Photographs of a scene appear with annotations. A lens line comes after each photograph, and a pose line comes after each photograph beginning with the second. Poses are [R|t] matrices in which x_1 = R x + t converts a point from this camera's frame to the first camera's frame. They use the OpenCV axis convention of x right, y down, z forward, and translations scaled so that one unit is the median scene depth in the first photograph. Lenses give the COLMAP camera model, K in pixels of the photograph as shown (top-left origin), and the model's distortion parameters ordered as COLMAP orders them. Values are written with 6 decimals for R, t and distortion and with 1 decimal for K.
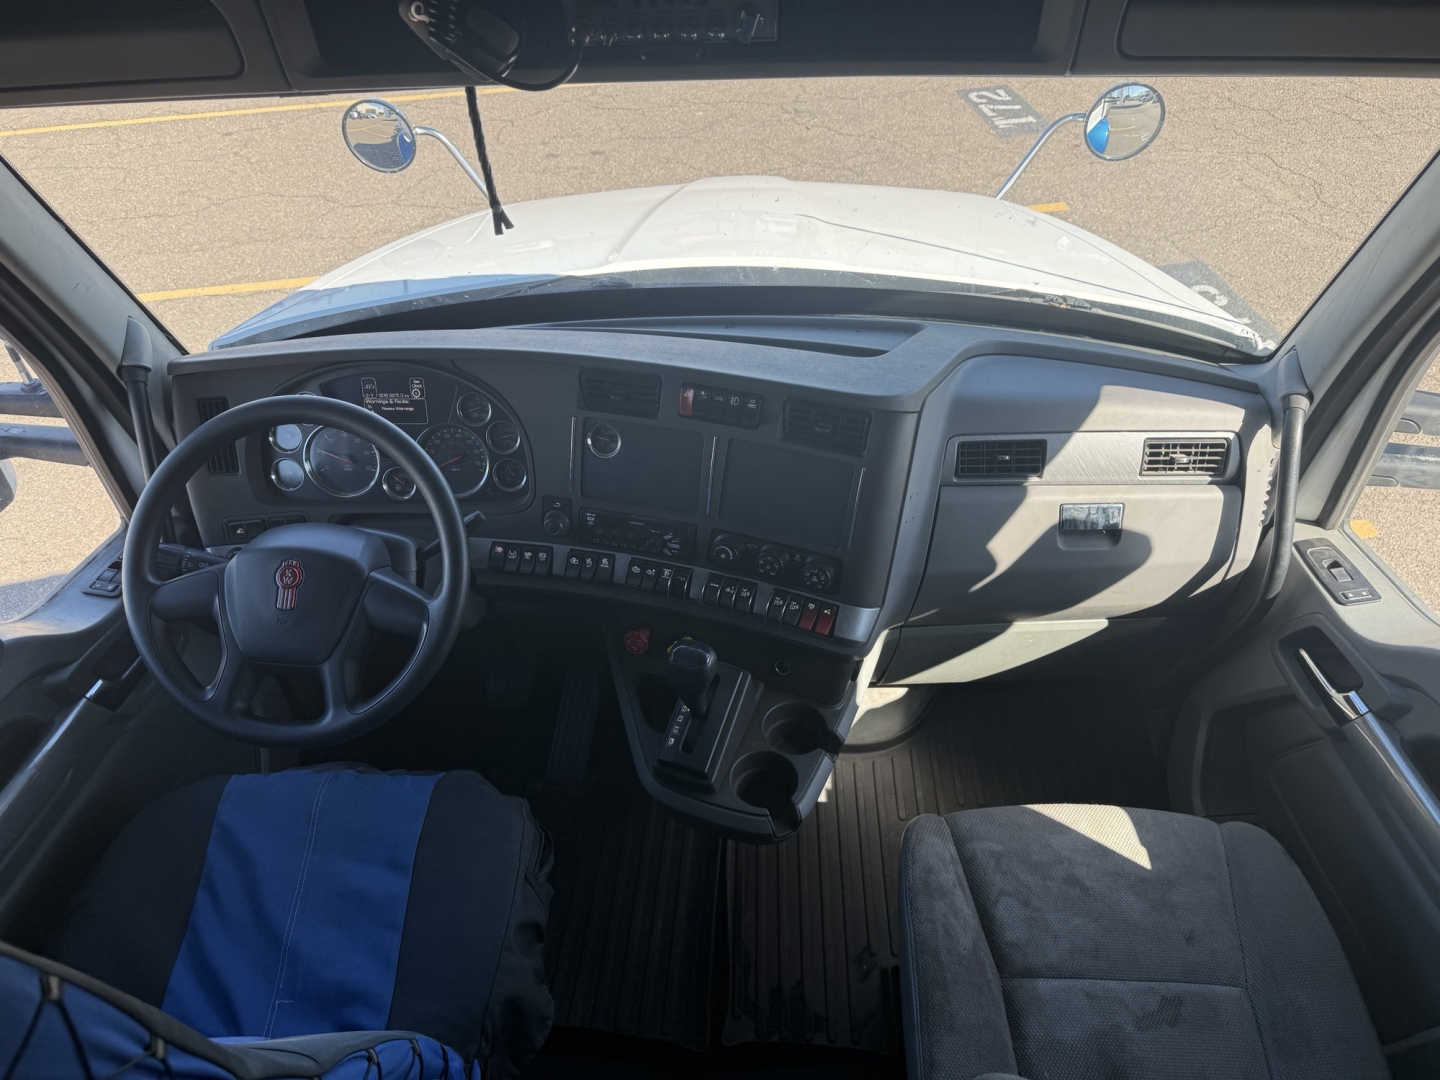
lens RADIAL K [[1022.3, 0, 711.4], [0, 1022.3, 522.6], [0, 0, 1]] dist [0.147789, -0.221234]
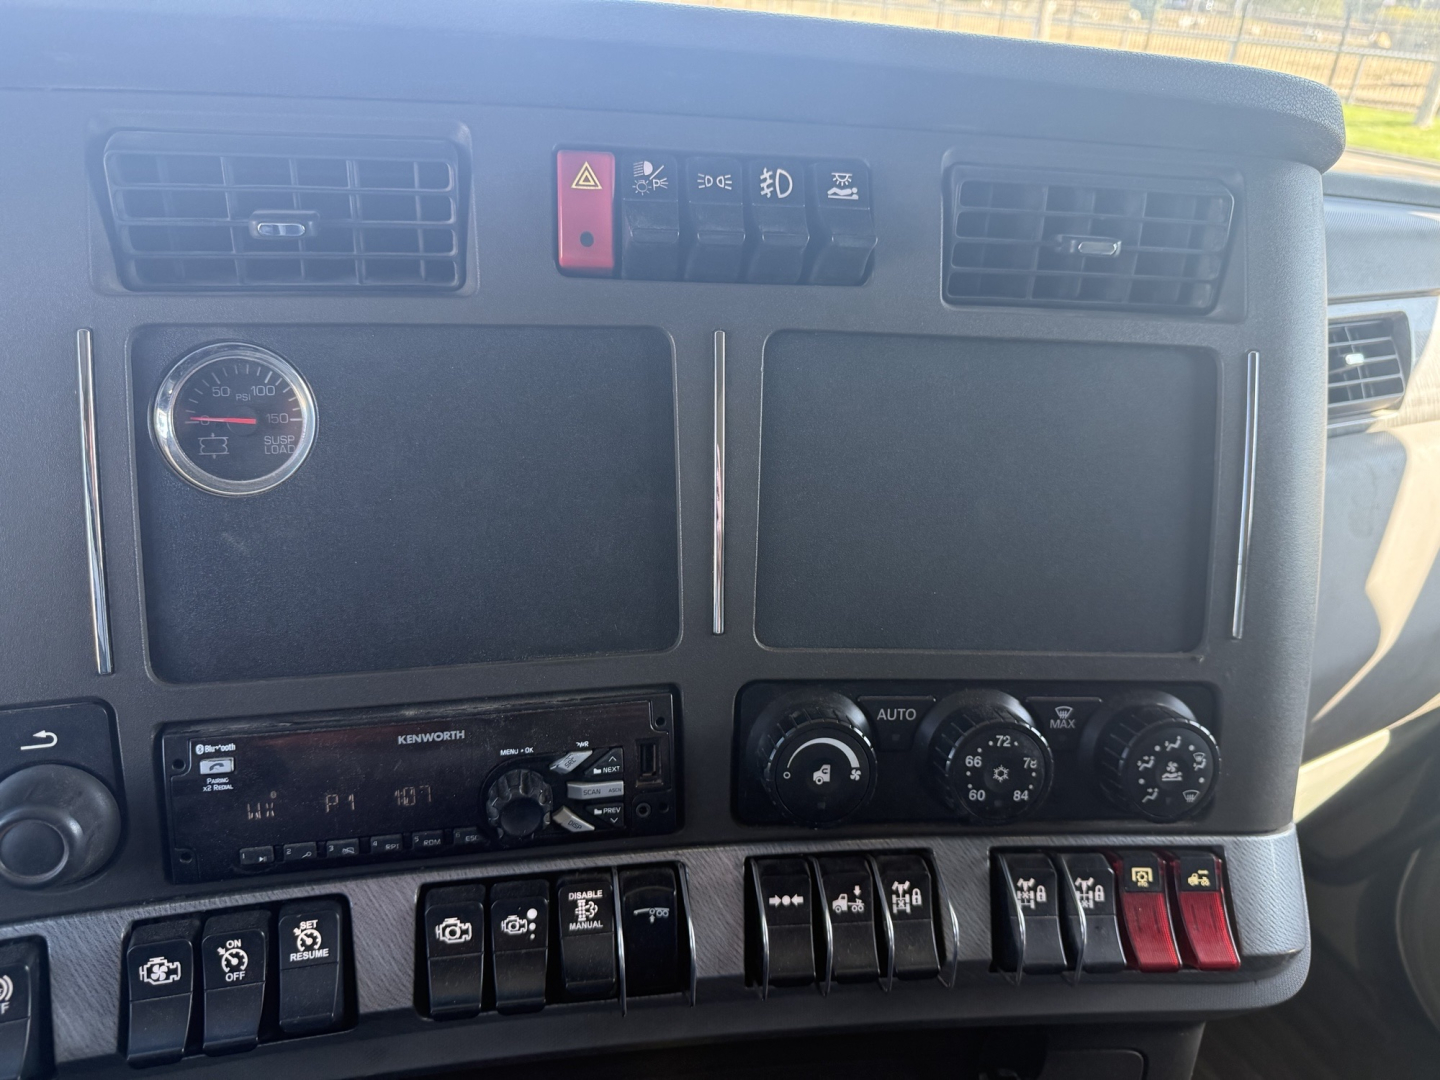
lens RADIAL K [[1023.8, 0, 720.0], [0, 1023.8, 540.0], [0, 0, 1]] dist [0.021971, -0.033841]
pose [[0.889324, -0.139441, 0.435499, -0.111398], [0.232193, 0.958162, -0.167368, 0.012741], [-0.393940, 0.249964, 0.884494, 0.743081]]
